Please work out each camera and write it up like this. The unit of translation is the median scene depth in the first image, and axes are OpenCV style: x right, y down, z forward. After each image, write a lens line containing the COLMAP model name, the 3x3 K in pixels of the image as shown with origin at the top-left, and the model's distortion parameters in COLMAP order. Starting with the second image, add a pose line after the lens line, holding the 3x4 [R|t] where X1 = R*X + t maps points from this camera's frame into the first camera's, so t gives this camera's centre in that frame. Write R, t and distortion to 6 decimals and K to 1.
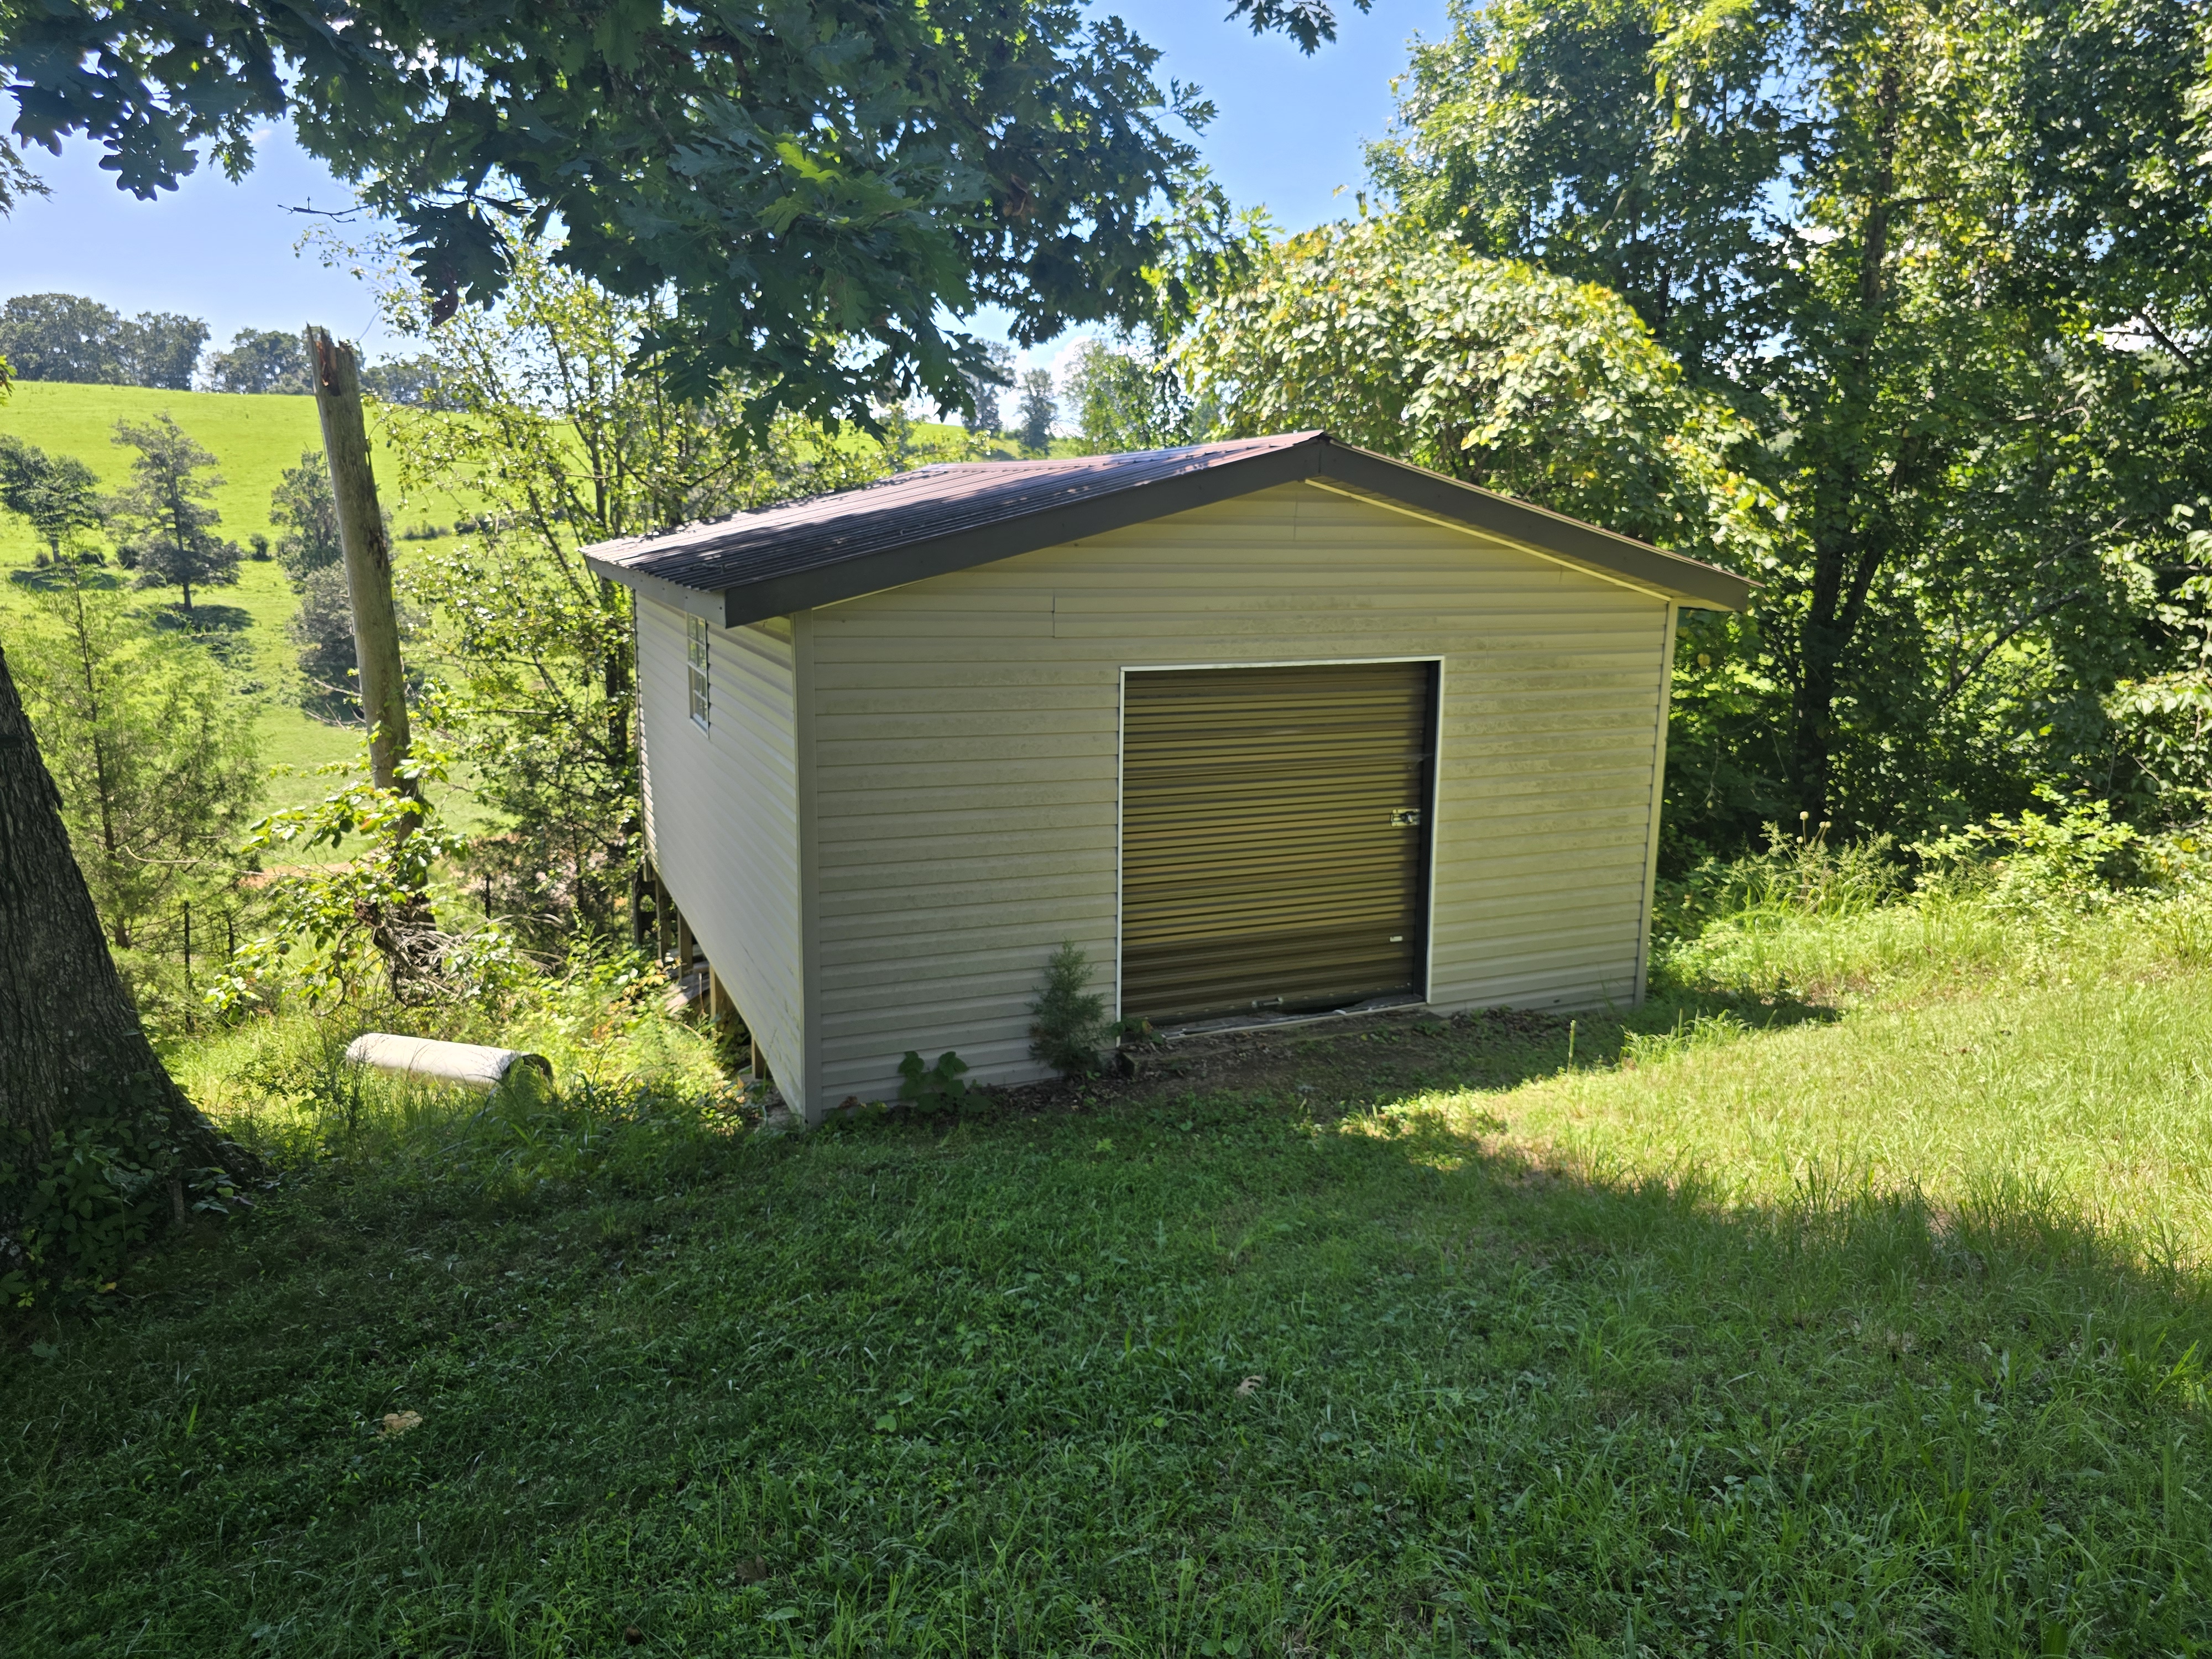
lens RADIAL K [[1506.8, 0, 1117.6], [0, 1506.8, 798.4], [0, 0, 1]] dist [0.079047, -0.065643]
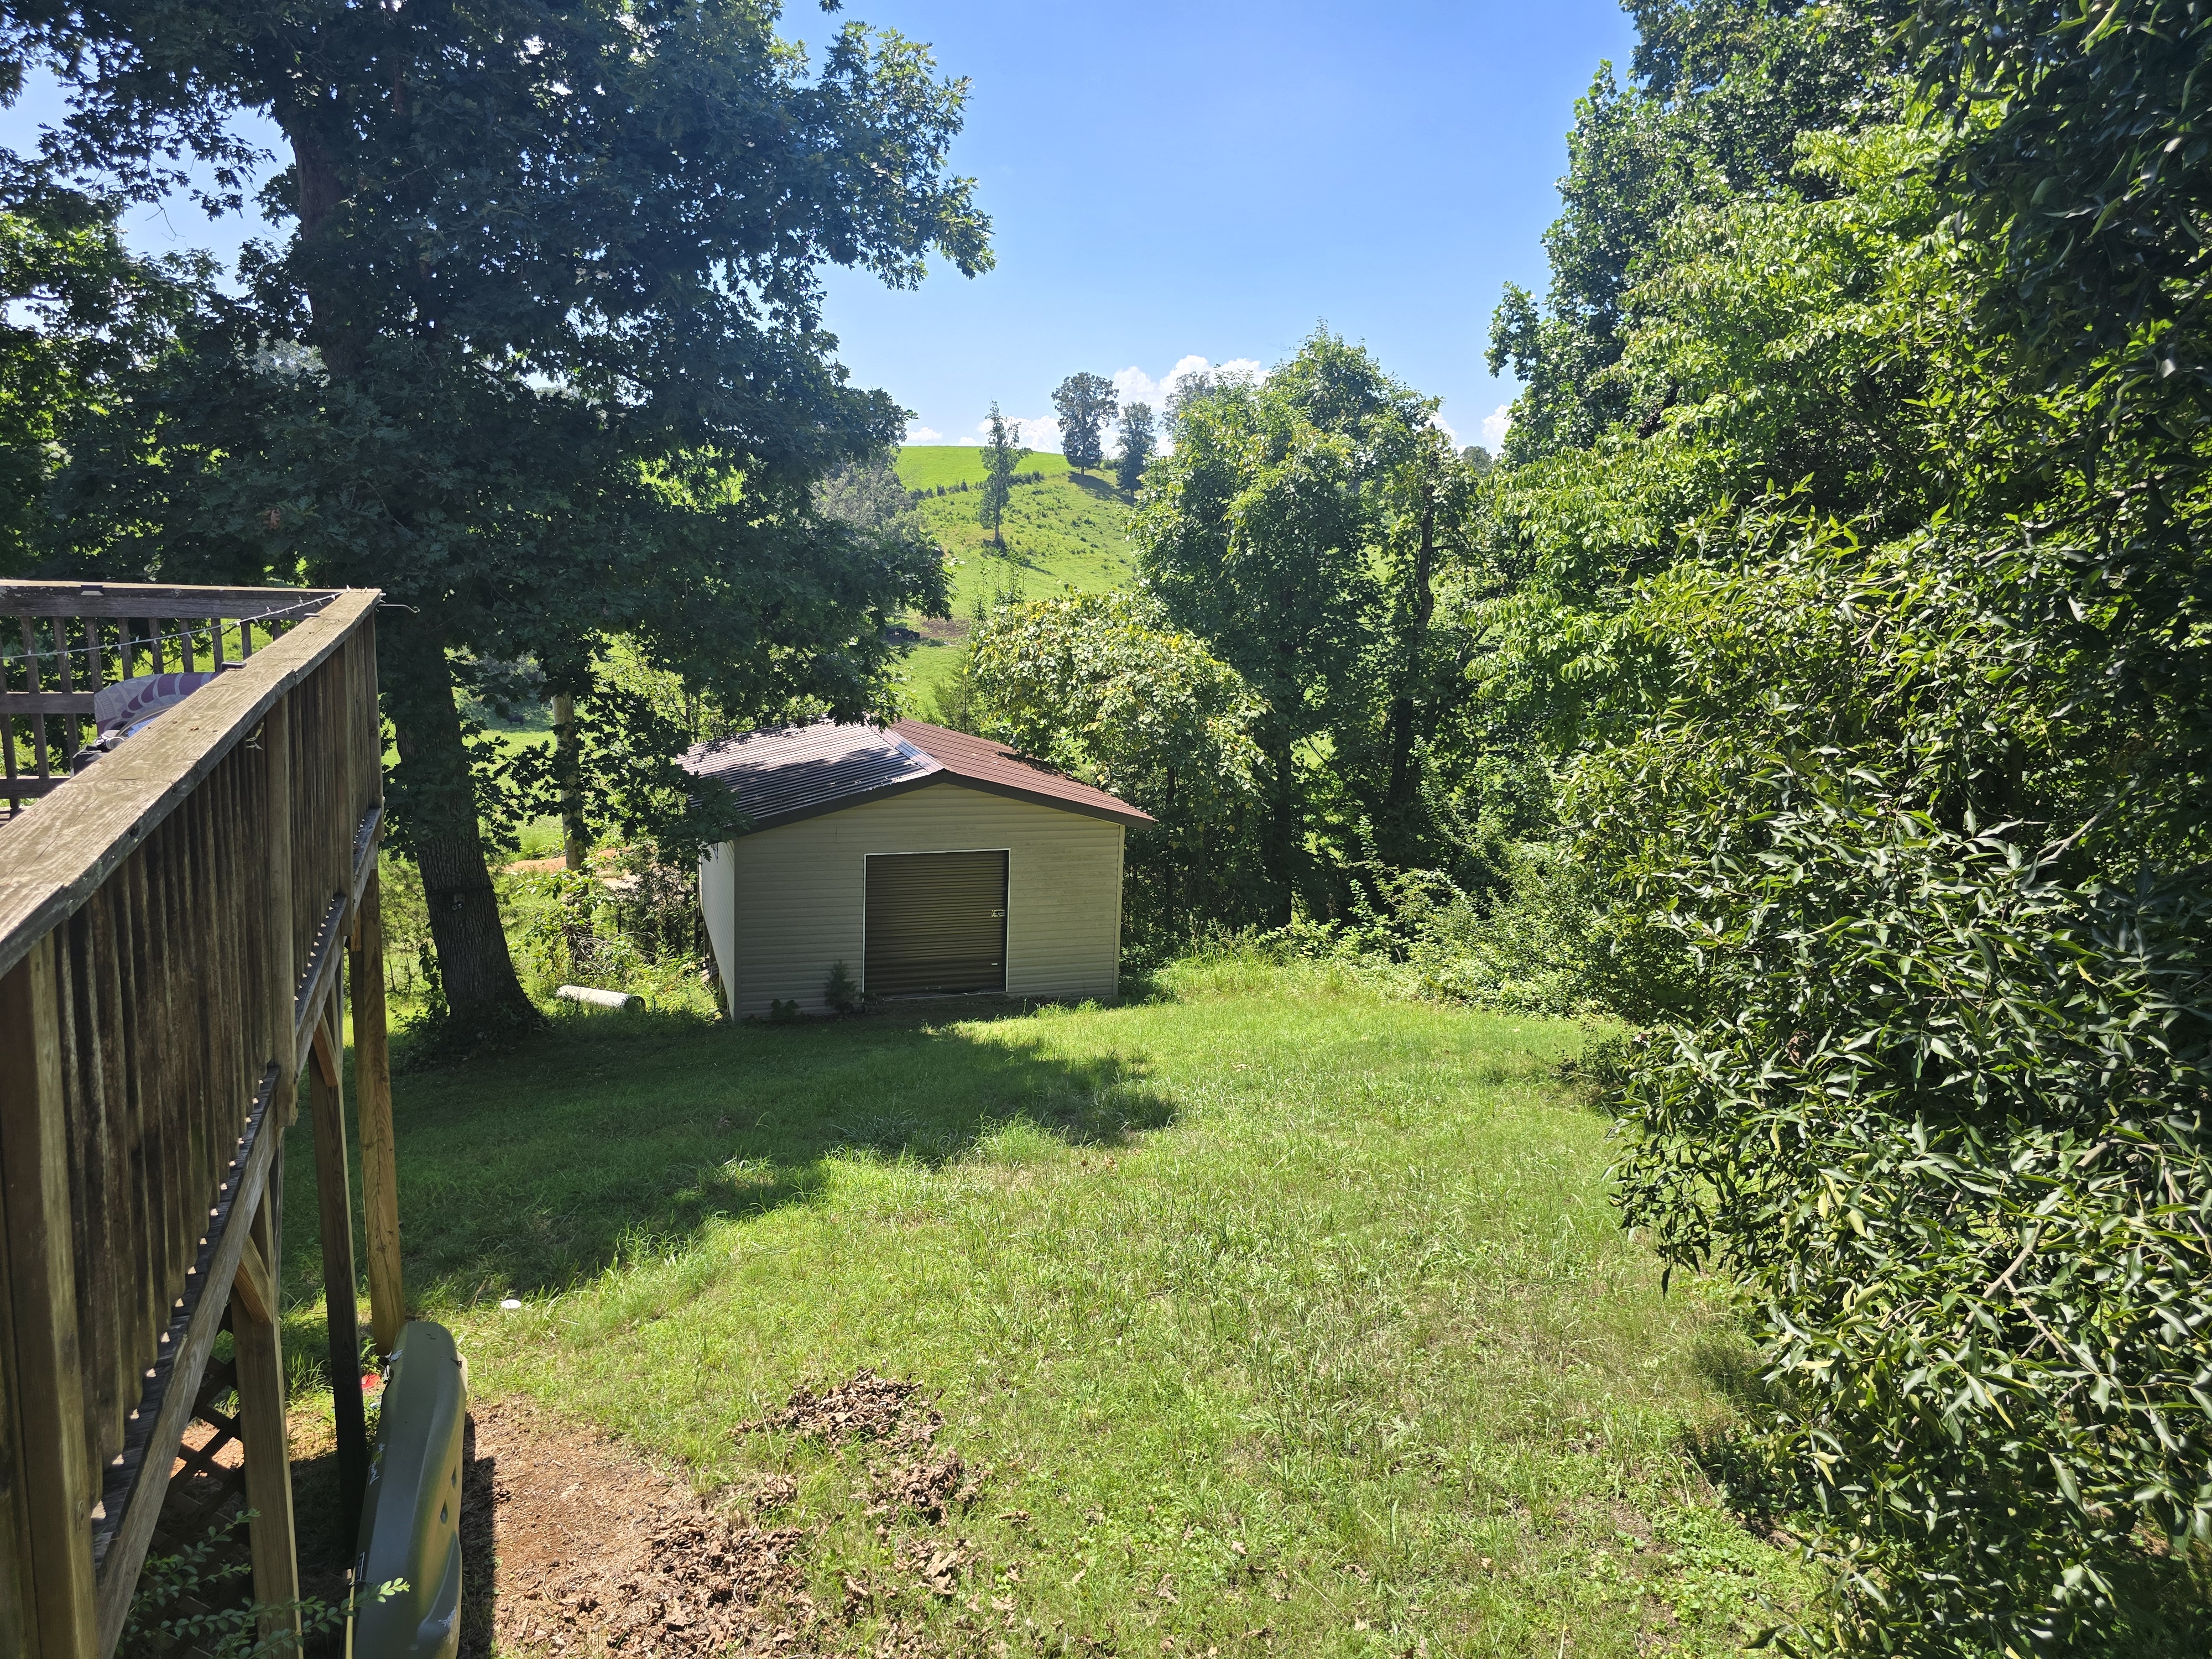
lens RADIAL K [[1540.6, 0, 1105.2], [0, 1540.6, 829.6], [0, 0, 1]] dist [0.082859, -0.068976]
pose [[0.995568, 0.041672, -0.084309, 0.484600], [-0.040335, 0.999033, 0.017501, -0.147158], [0.084957, -0.014023, 0.996286, -1.218395]]
